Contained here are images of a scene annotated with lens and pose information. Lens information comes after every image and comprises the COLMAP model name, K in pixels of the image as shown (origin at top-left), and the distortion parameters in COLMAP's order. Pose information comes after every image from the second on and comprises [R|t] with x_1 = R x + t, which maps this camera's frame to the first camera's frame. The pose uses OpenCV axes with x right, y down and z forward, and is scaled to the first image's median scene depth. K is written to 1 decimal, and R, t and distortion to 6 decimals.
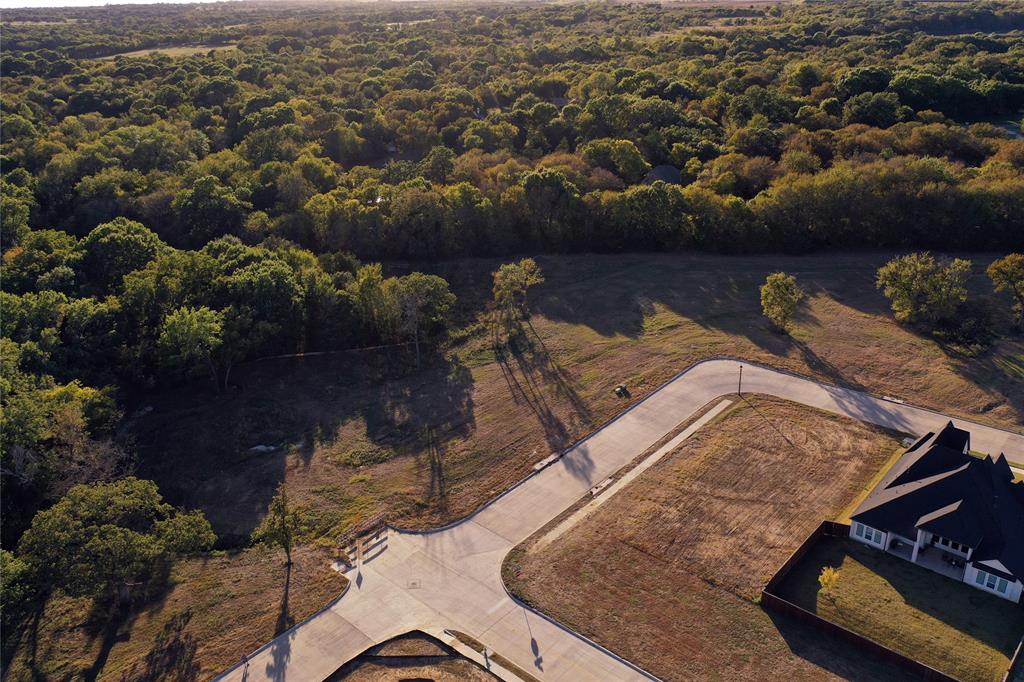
lens RADIAL K [[804.8, 0, 508.7], [0, 804.8, 340.9], [0, 0, 1]] dist [-0.003698, 0.003571]
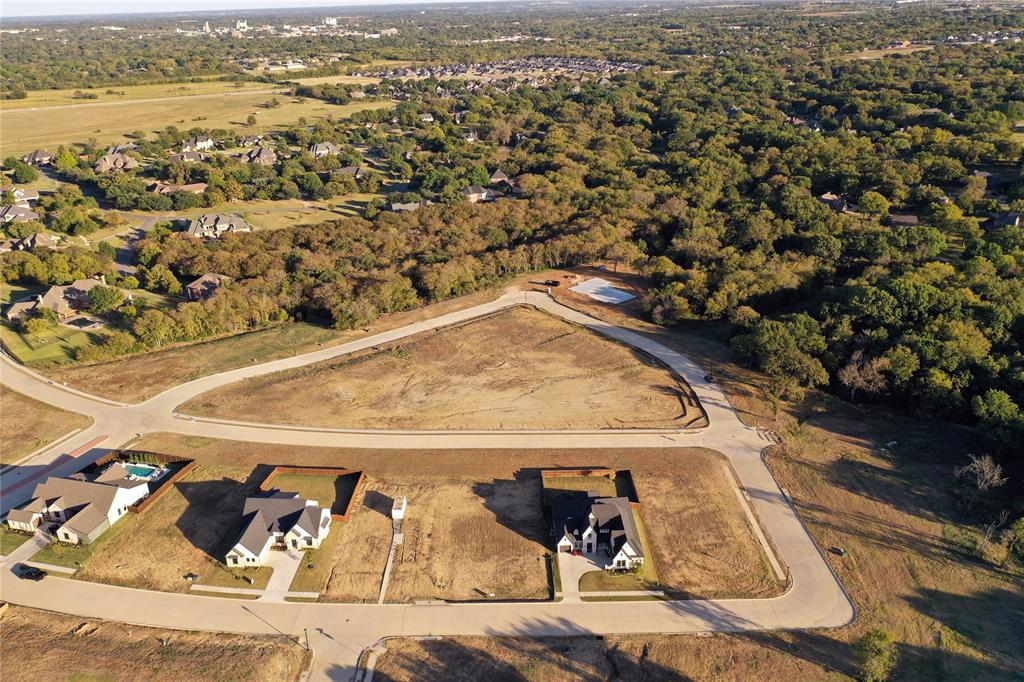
lens RADIAL K [[804.8, 0, 514.0], [0, 804.8, 344.1], [0, 0, 1]] dist [-0.003698, 0.003571]
pose [[-0.721483, 0.316910, -0.615655, 1.149633], [-0.226107, 0.732554, 0.642059, -0.852478], [0.654475, 0.602438, -0.456870, 0.981806]]
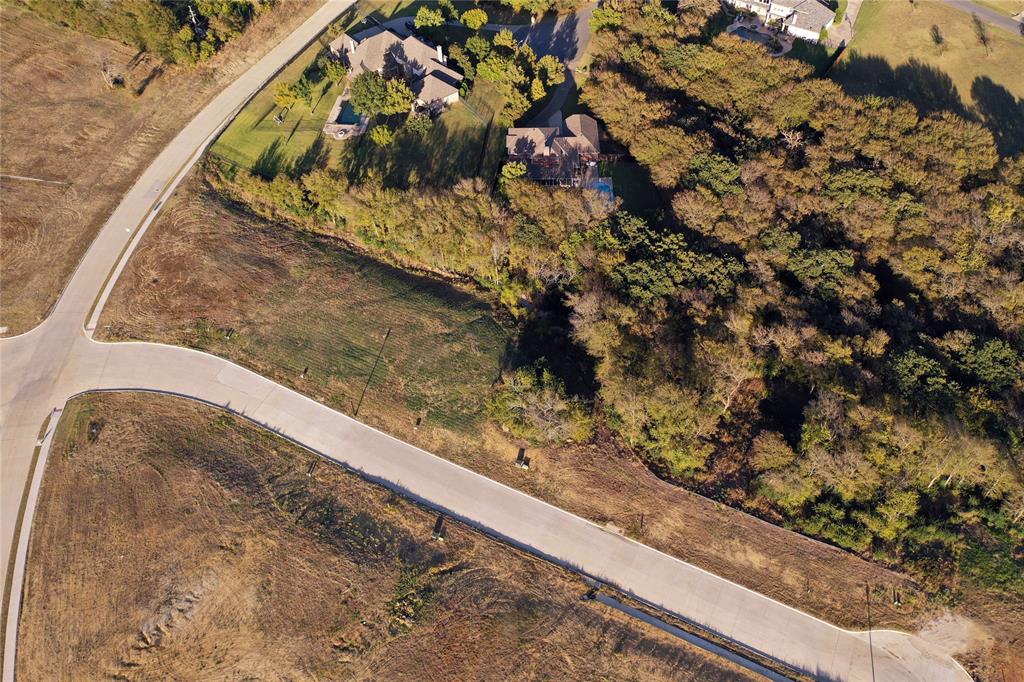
lens RADIAL K [[804.8, 0, 519.3], [0, 804.8, 343.7], [0, 0, 1]] dist [-0.003698, 0.003571]
pose [[-0.932117, -0.235248, 0.275348, -0.118068], [0.187291, 0.337608, 0.922465, -0.369789], [-0.309968, 0.911416, -0.270630, -0.124764]]
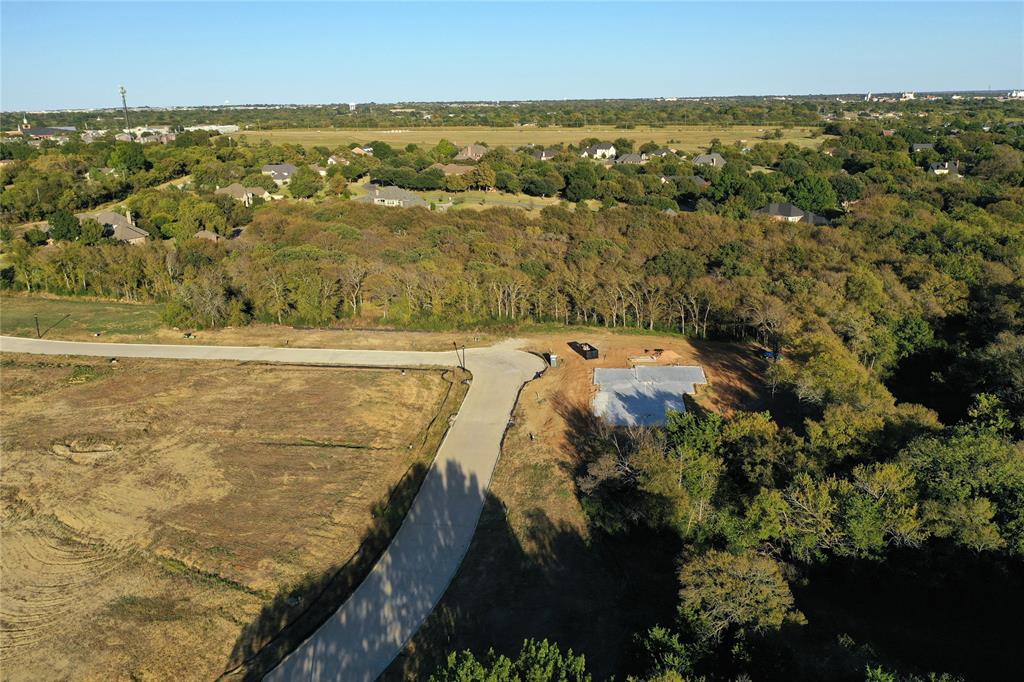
lens RADIAL K [[804.8, 0, 512.6], [0, 804.8, 348.7], [0, 0, 1]] dist [-0.003698, 0.003571]
pose [[-0.998566, 0.035795, 0.039811, -0.414077], [0.053005, 0.765523, 0.641222, -0.158557], [-0.007524, 0.642412, -0.766322, 0.664155]]
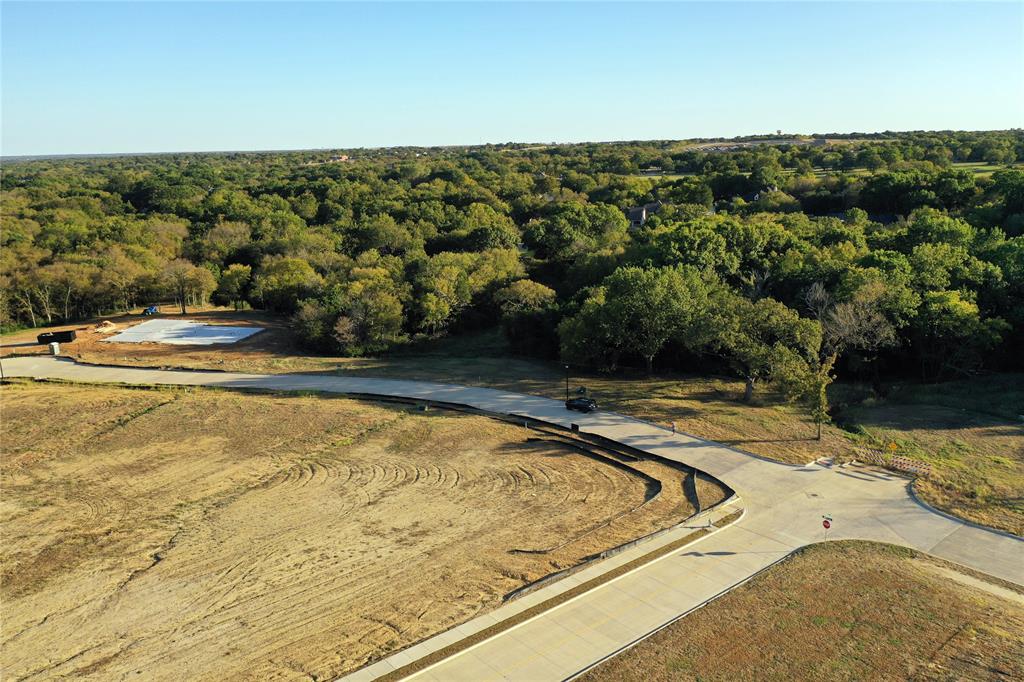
lens RADIAL K [[804.8, 0, 514.2], [0, 804.8, 346.8], [0, 0, 1]] dist [-0.003698, 0.003571]
pose [[-0.125029, 0.267332, -0.955459, 0.467500], [-0.365441, 0.882902, 0.294852, 0.012916], [0.922399, 0.386029, -0.012694, 0.421223]]
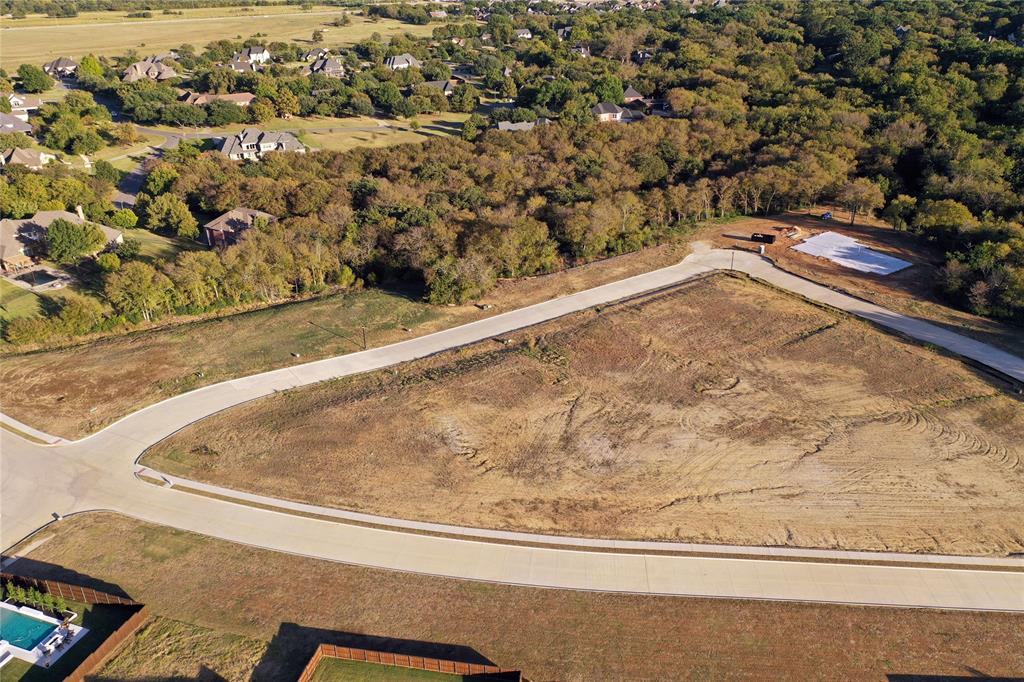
lens RADIAL K [[804.8, 0, 513.5], [0, 804.8, 338.3], [0, 0, 1]] dist [-0.003698, 0.003571]
pose [[-0.777329, 0.318137, -0.542723, 0.788088], [-0.201710, 0.691115, 0.694026, -0.300658], [0.595880, 0.648959, -0.473053, 0.411849]]
